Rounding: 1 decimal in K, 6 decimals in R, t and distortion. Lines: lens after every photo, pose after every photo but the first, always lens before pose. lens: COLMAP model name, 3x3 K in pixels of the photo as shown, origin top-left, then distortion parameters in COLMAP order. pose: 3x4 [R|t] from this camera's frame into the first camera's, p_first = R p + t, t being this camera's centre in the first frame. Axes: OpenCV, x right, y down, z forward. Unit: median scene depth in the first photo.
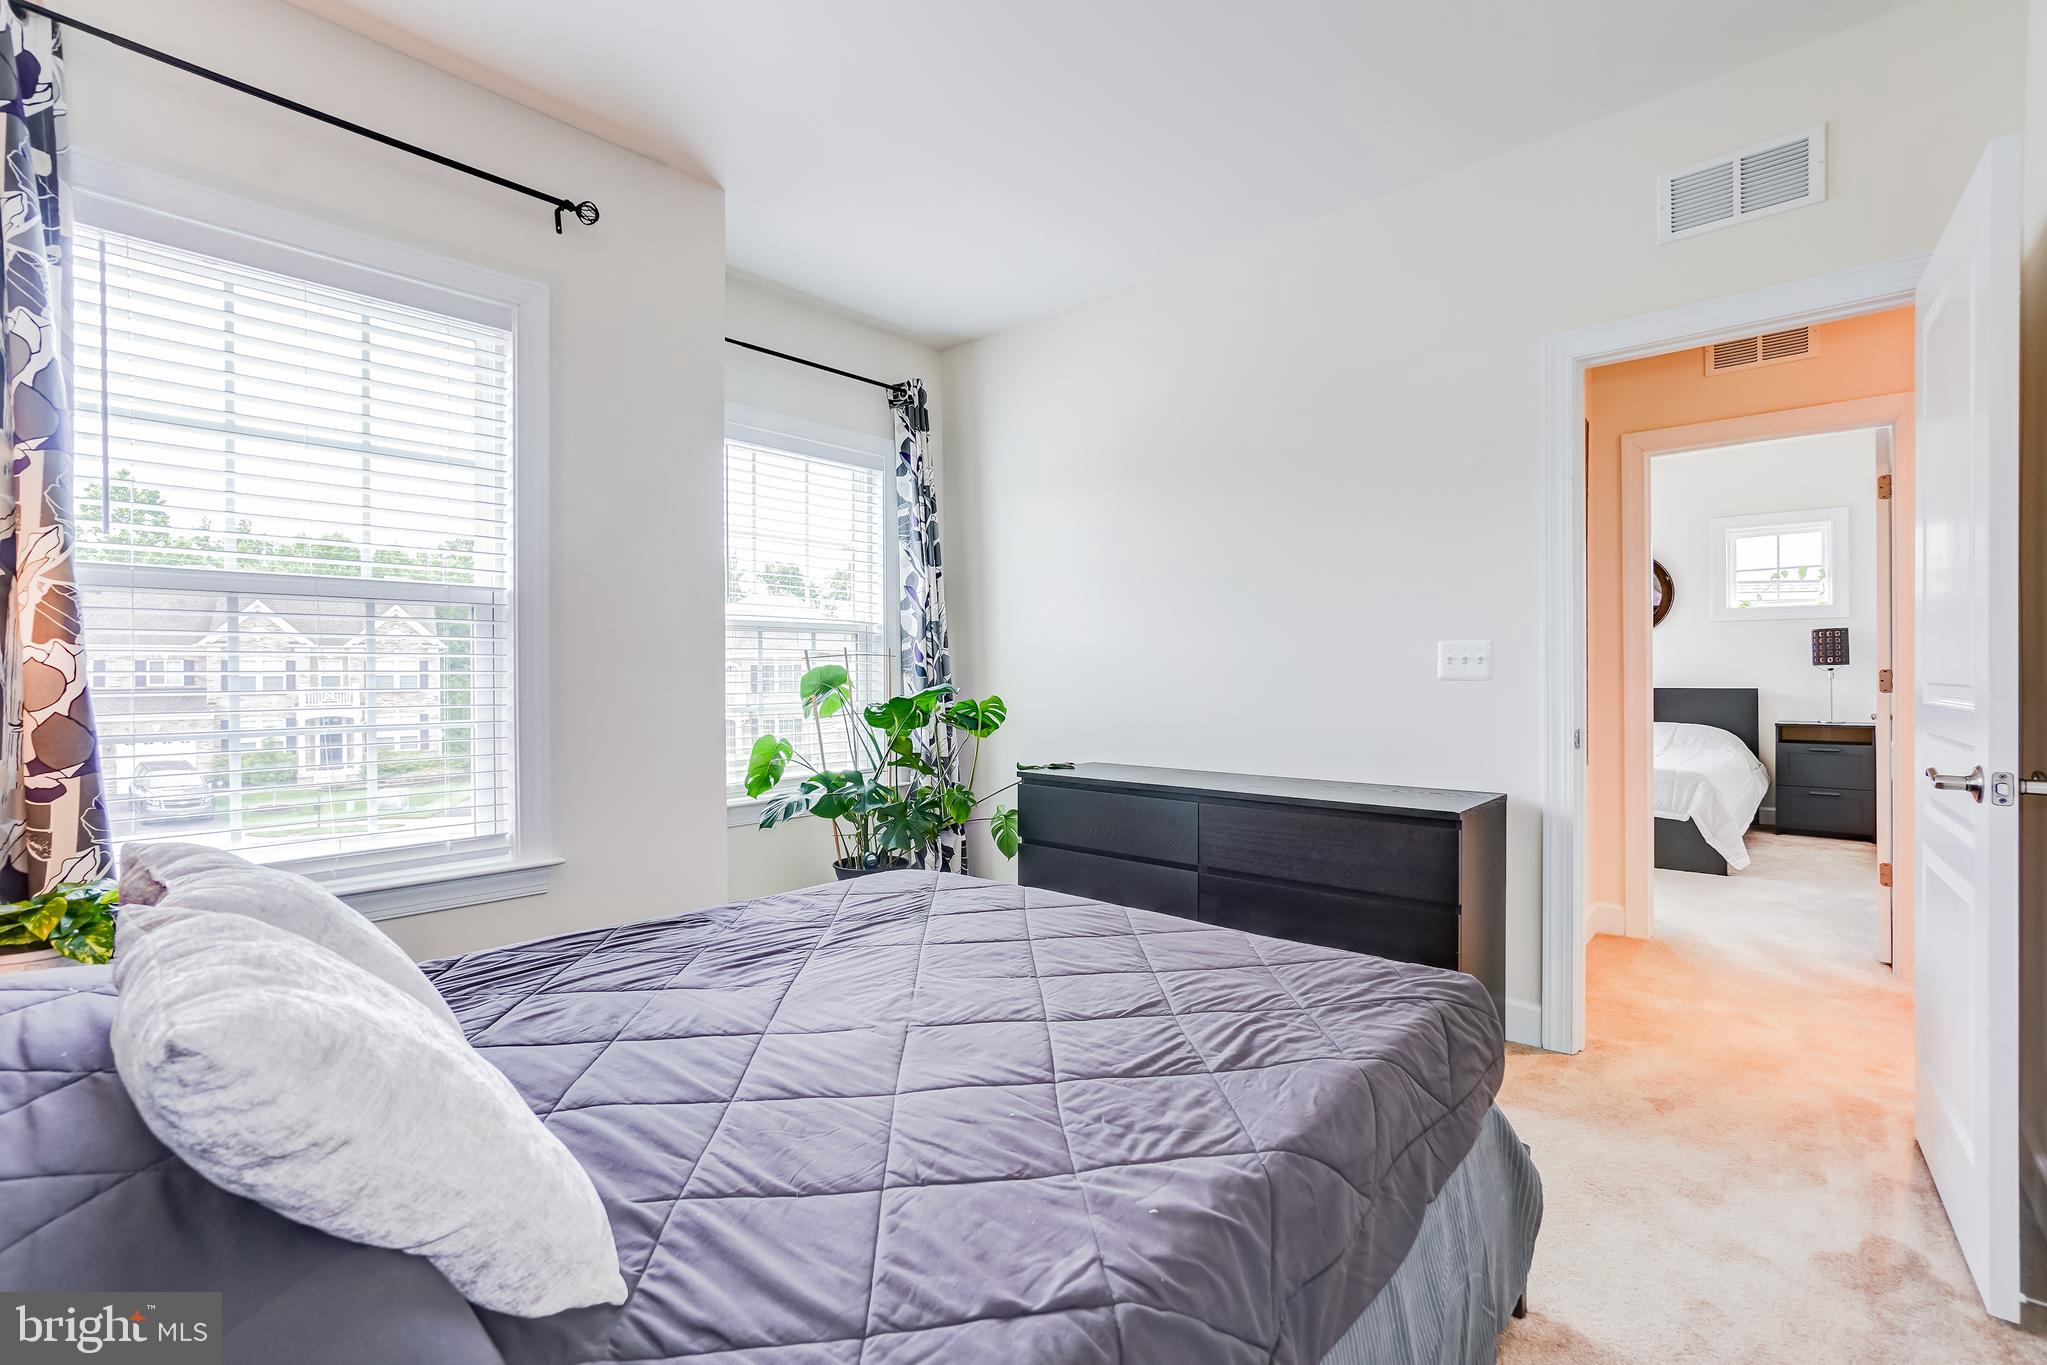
lens RADIAL K [[907.8, 0, 1023.7], [0, 907.8, 675.3], [0, 0, 1]] dist [-0.013796, 0.000471]
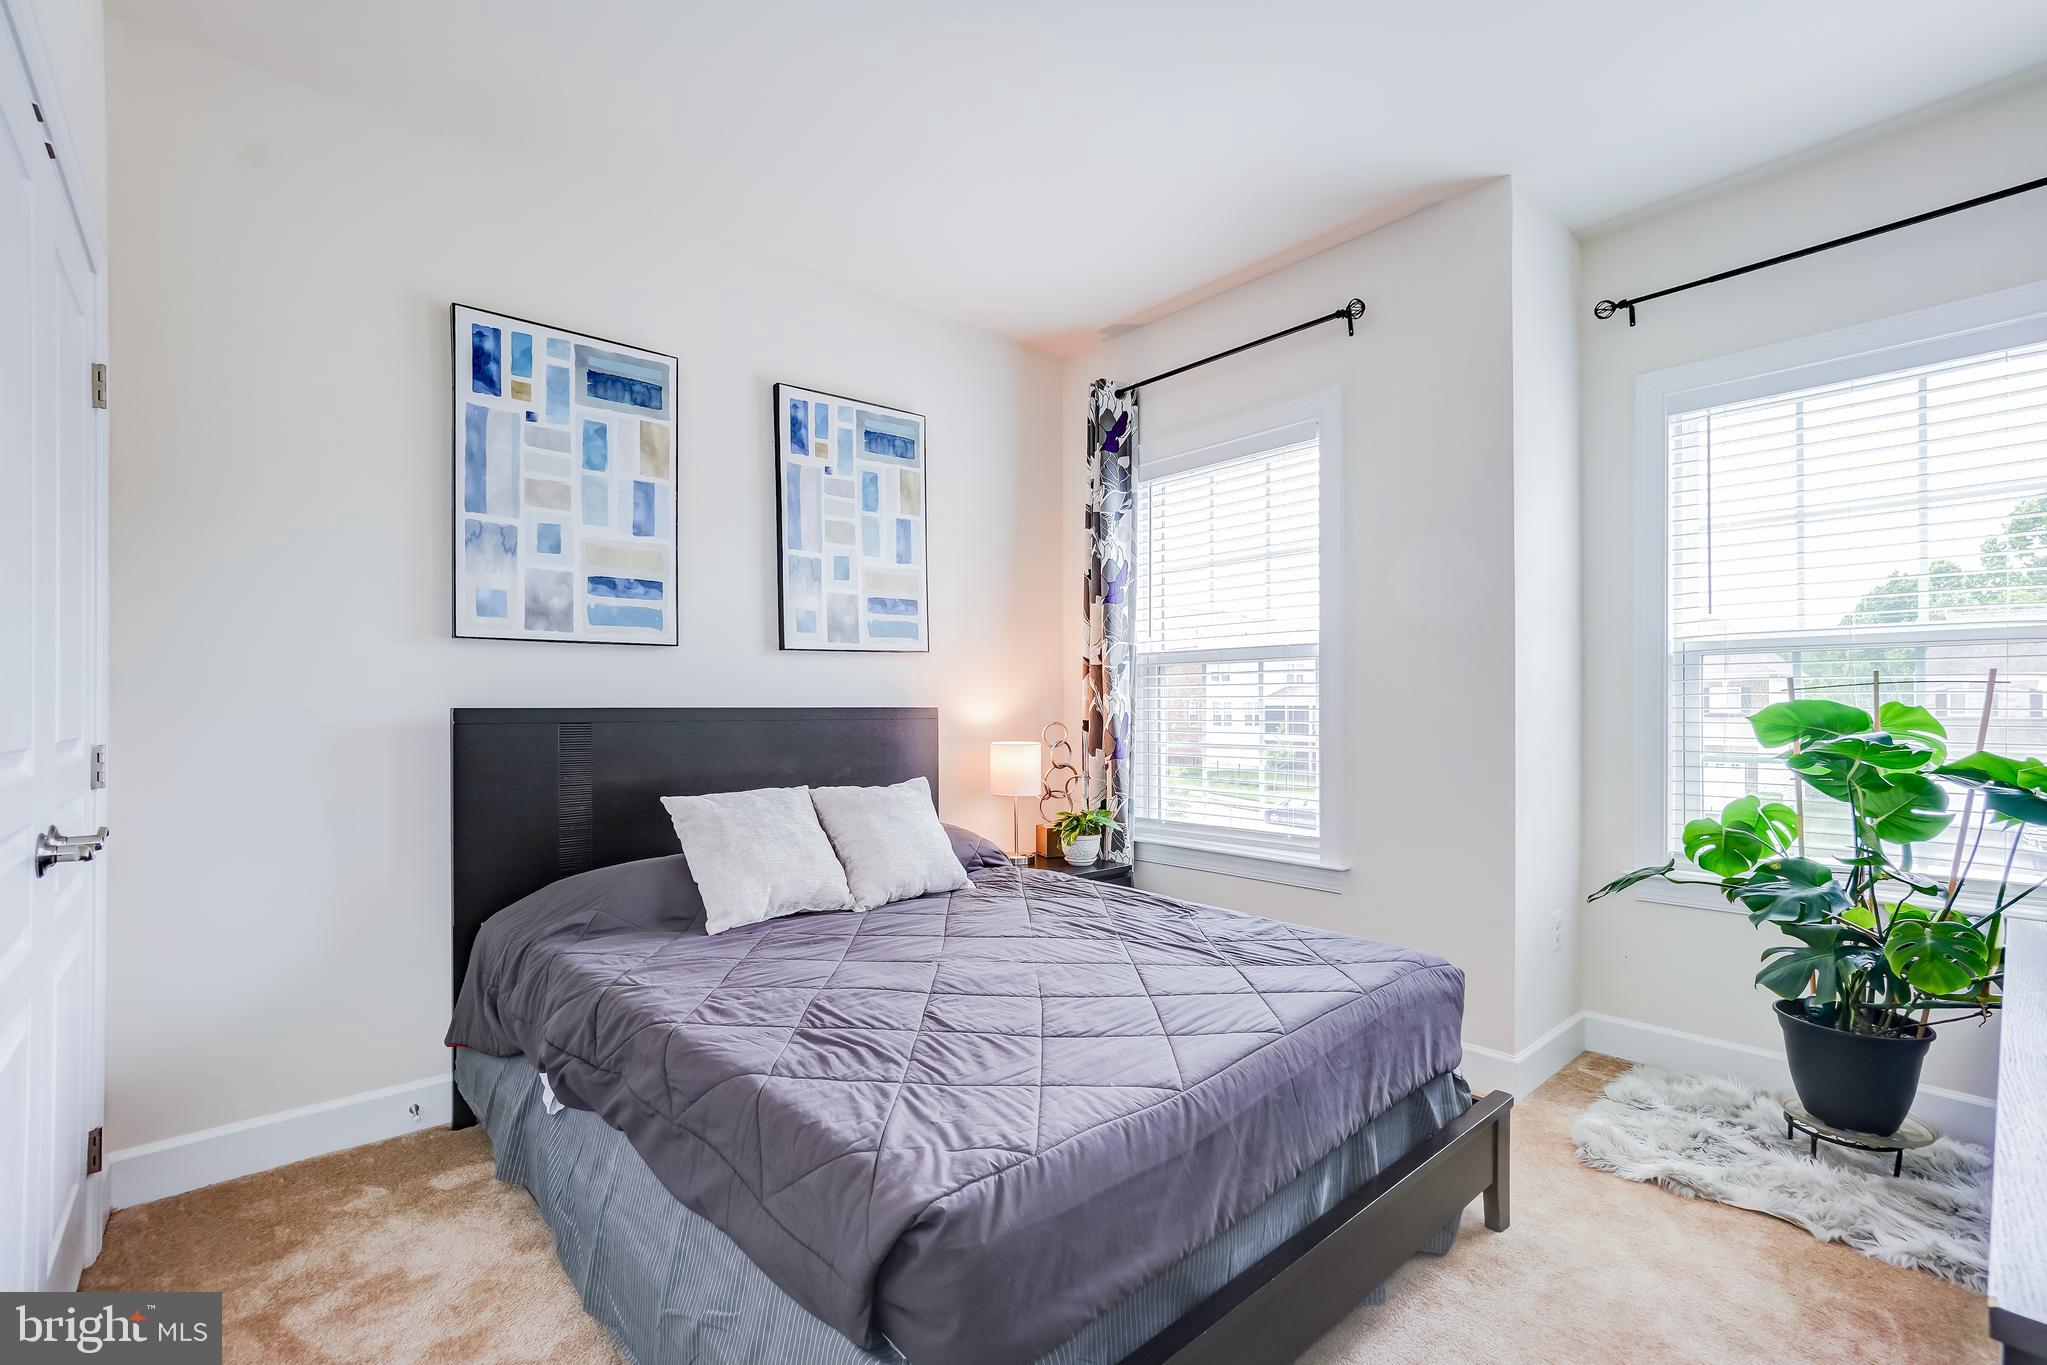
lens RADIAL K [[923.9, 0, 1029.3], [0, 923.9, 697.2], [0, 0, 1]] dist [-0.022363, 0.000104]
pose [[-0.138480, -0.009846, -0.990316, 0.973962], [0.001855, 0.999946, -0.010201, -0.010715], [0.990363, -0.003249, -0.138454, 1.005498]]
